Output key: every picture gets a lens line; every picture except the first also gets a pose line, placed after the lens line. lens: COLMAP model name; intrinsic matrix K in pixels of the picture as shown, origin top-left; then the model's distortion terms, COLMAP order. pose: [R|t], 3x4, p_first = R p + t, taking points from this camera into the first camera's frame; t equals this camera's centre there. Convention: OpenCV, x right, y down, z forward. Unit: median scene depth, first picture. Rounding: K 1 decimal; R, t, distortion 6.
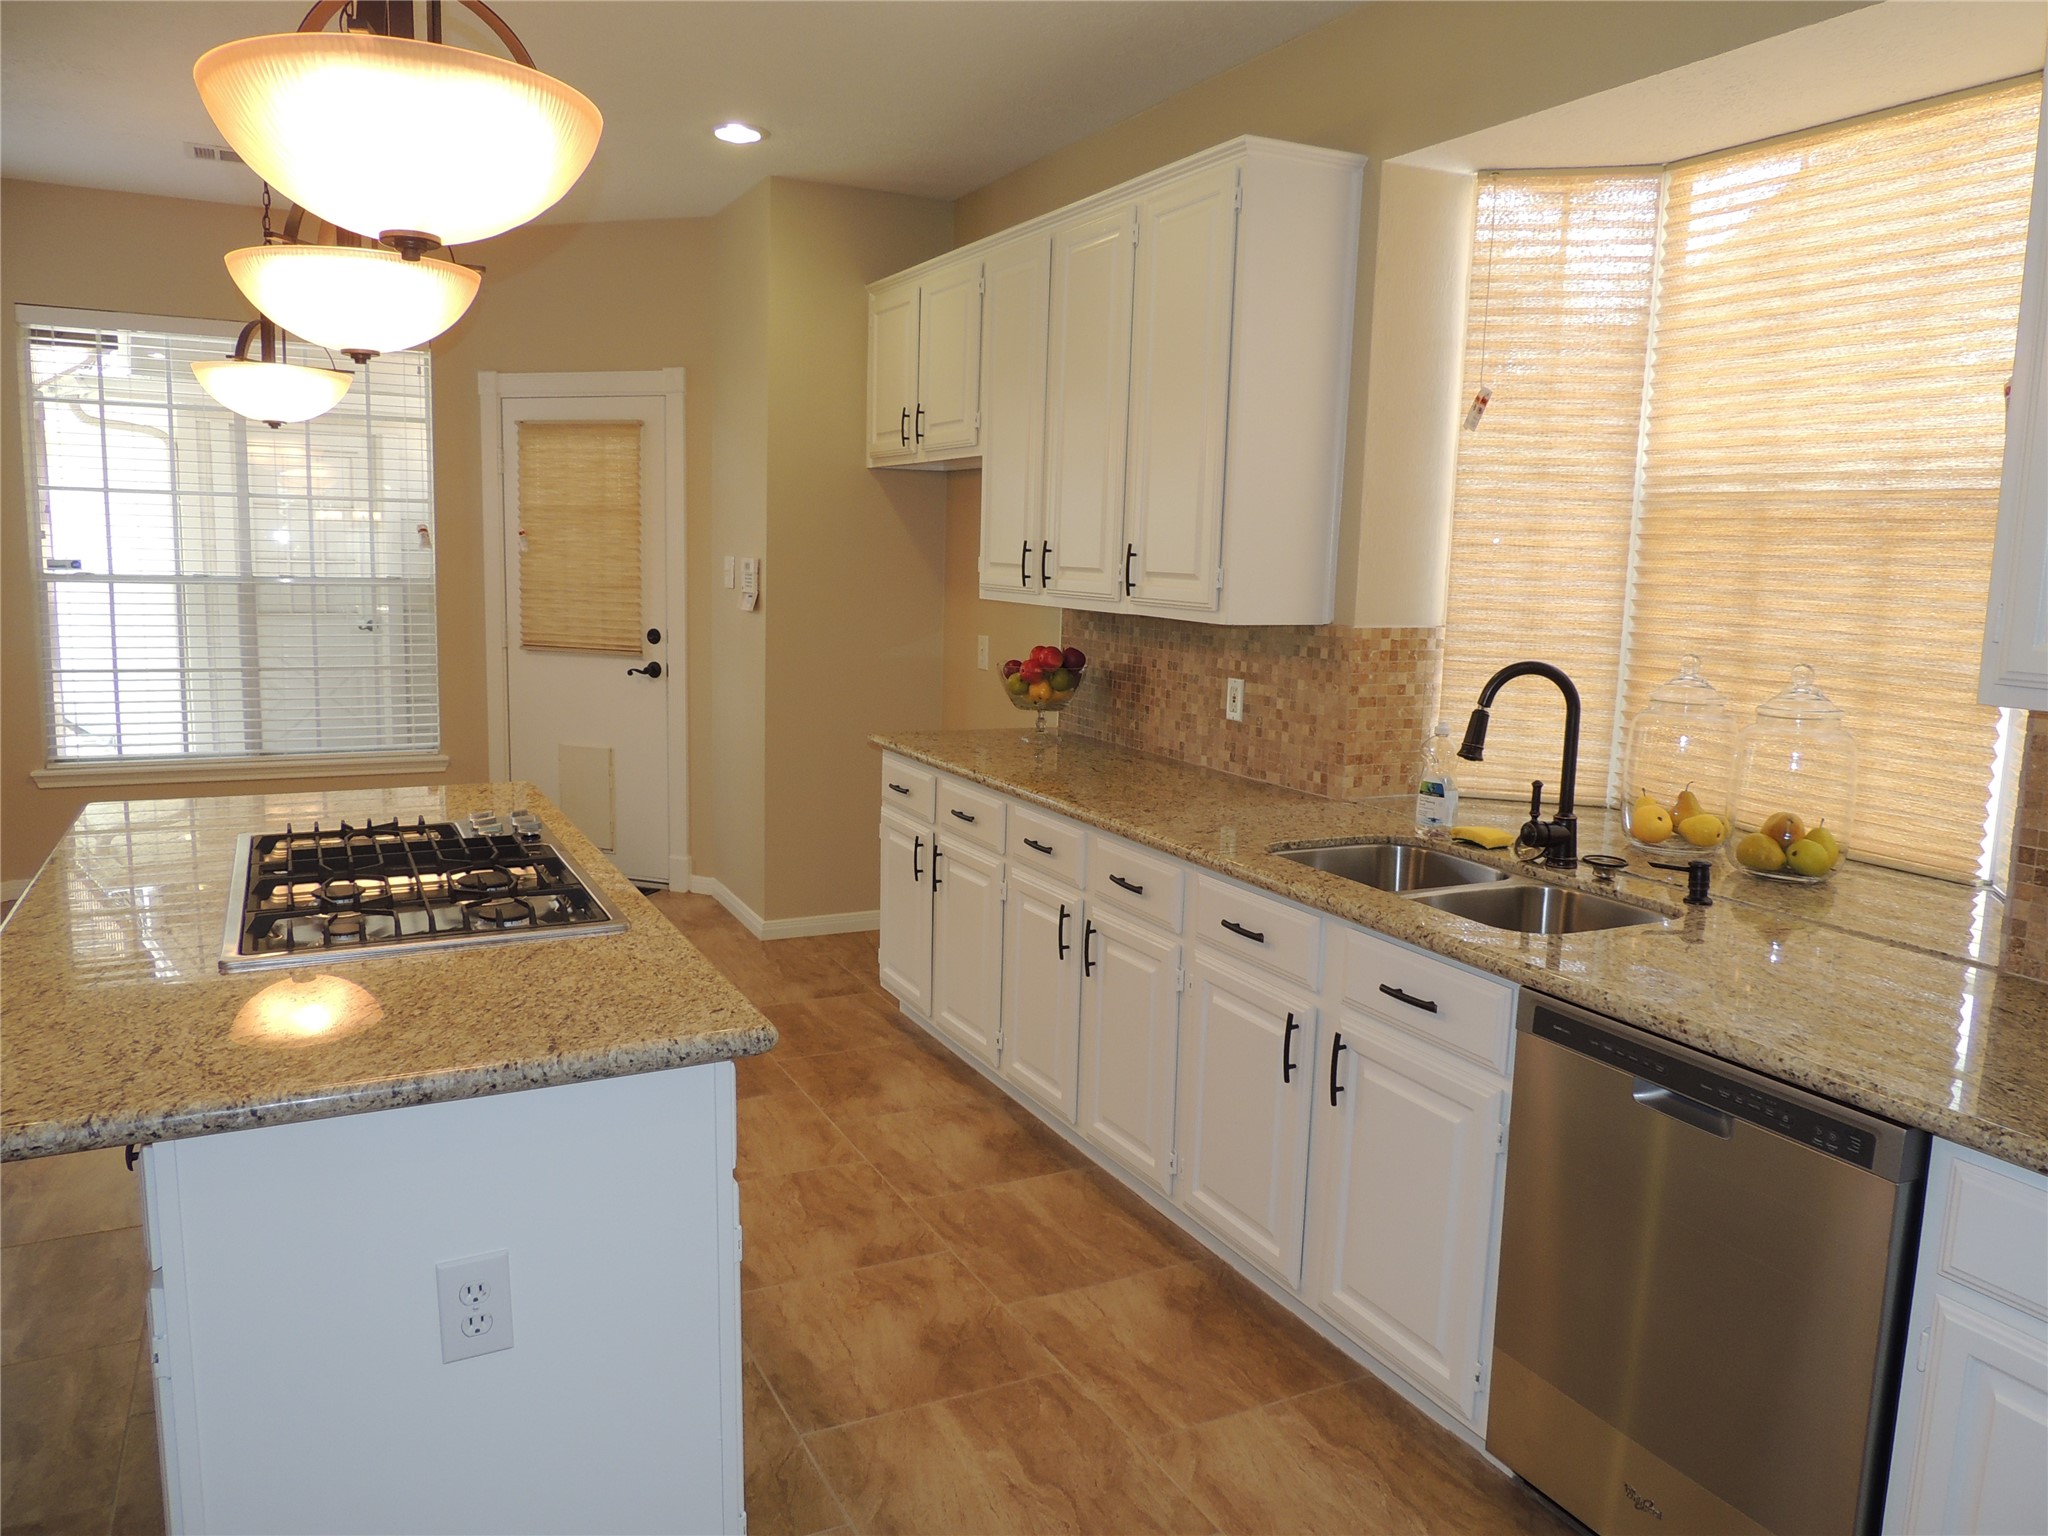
lens RADIAL K [[1473.2, 0, 1056.0], [0, 1473.2, 765.5], [0, 0, 1]] dist [-0.021624, 0.001292]
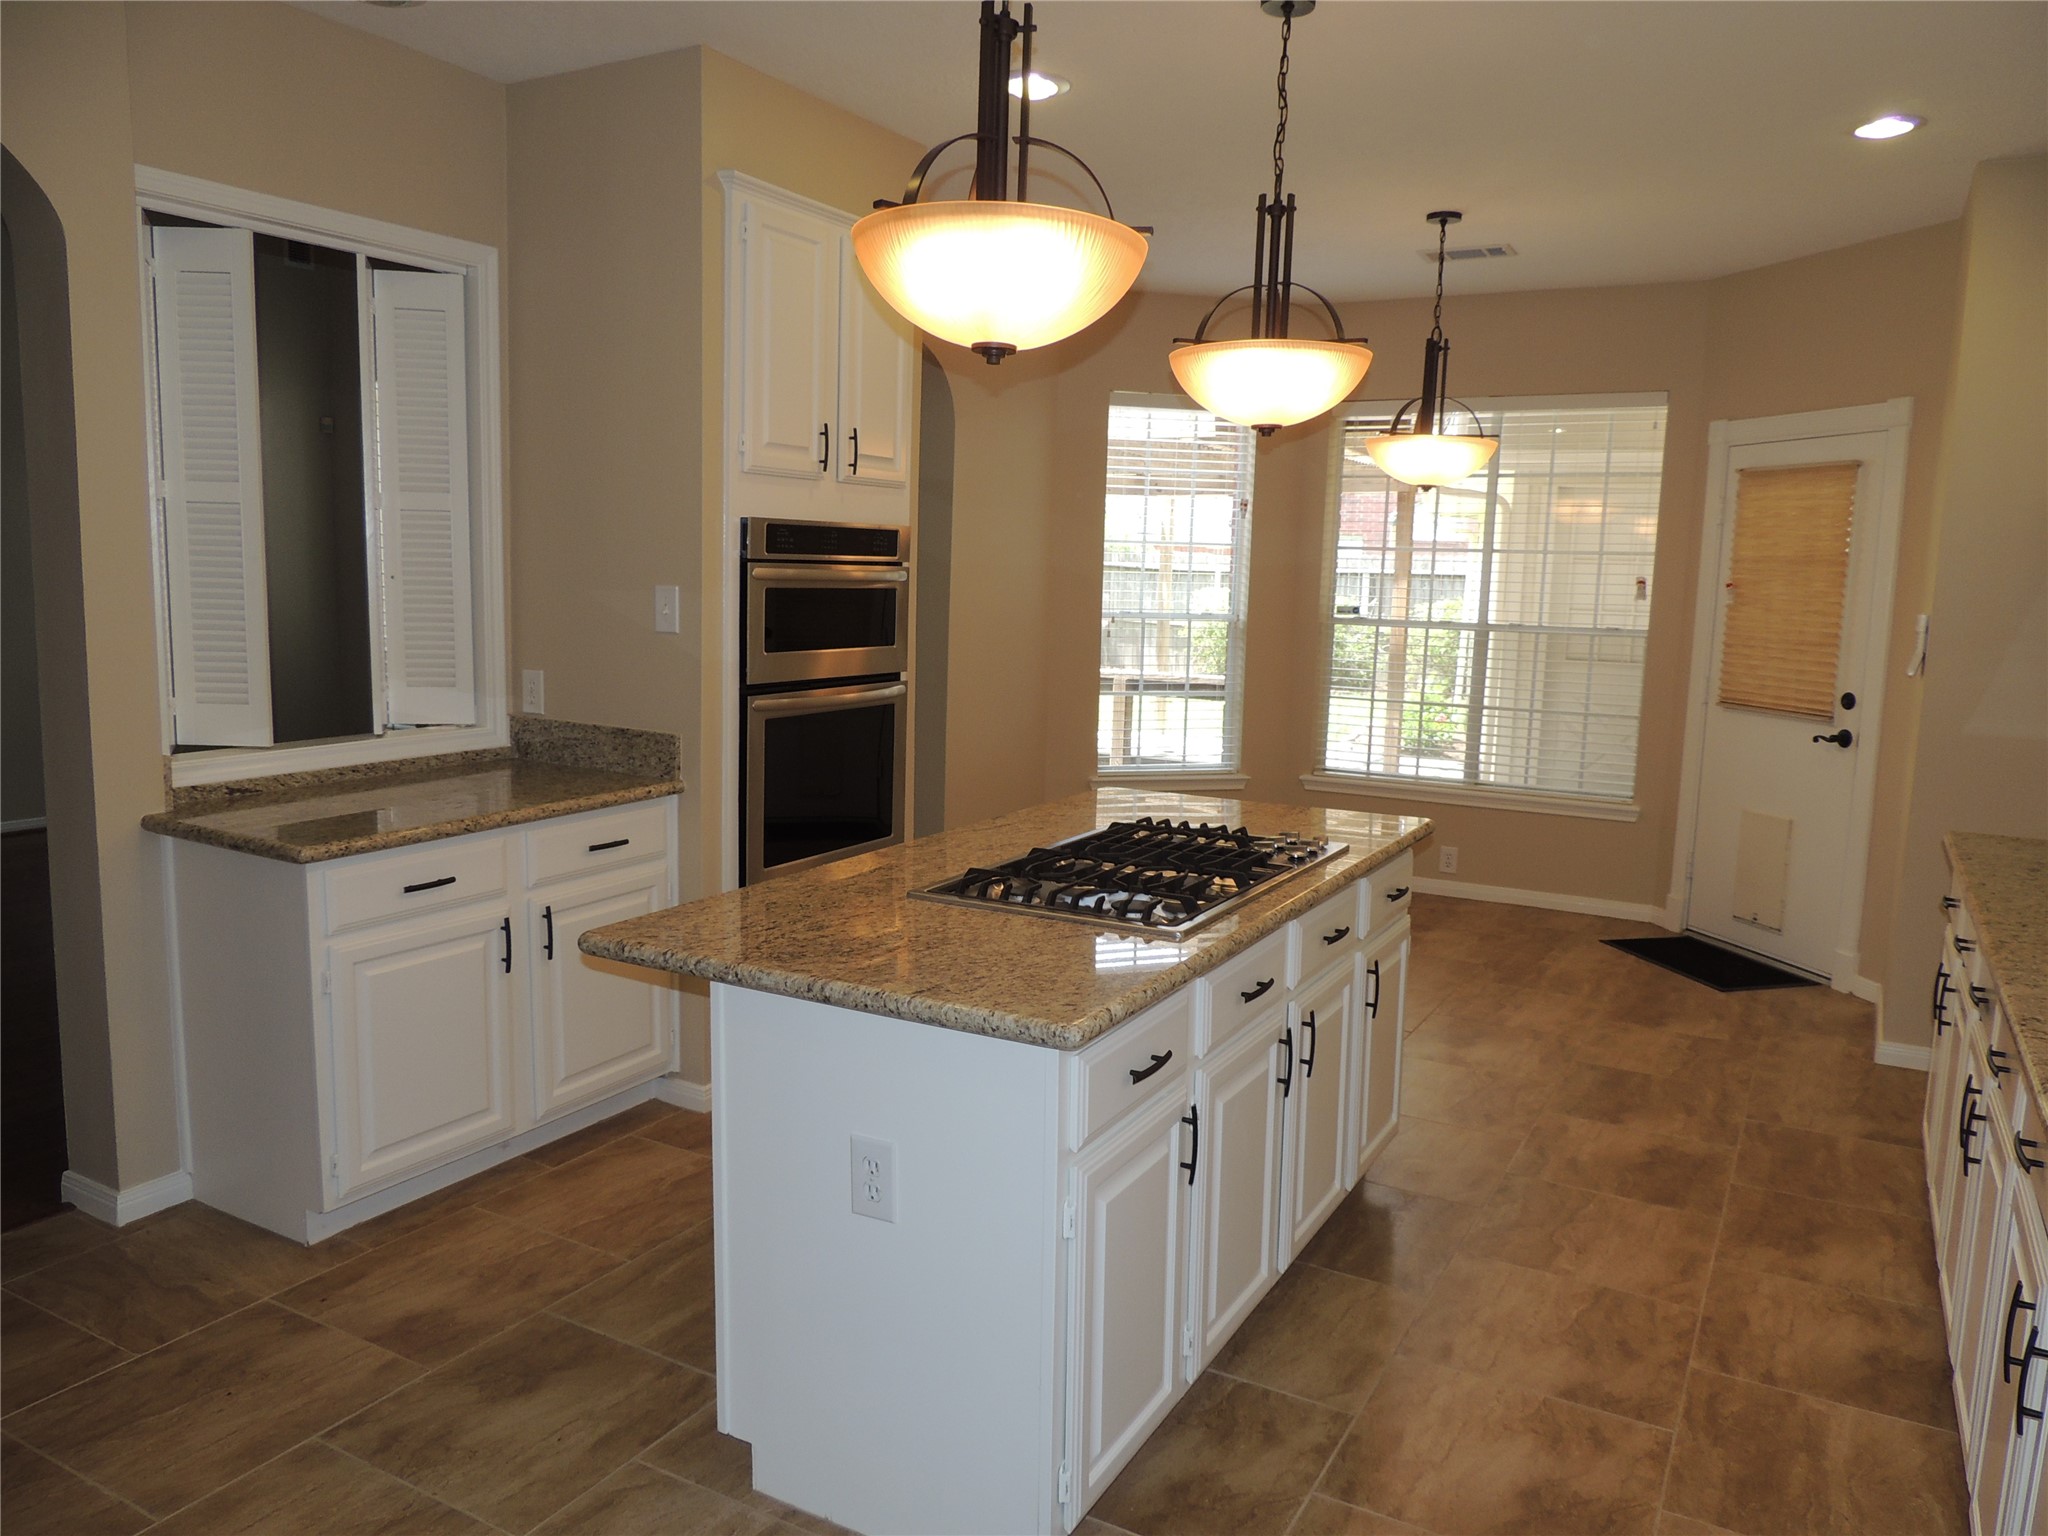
lens RADIAL K [[1473.2, 0, 1019.3], [0, 1473.2, 763.9], [0, 0, 1]] dist [-0.021624, 0.001292]
pose [[0.541540, 0.098205, -0.834919, 0.301953], [-0.130041, 0.990985, 0.032216, -0.020569], [0.830556, 0.091128, 0.549429, 0.154141]]
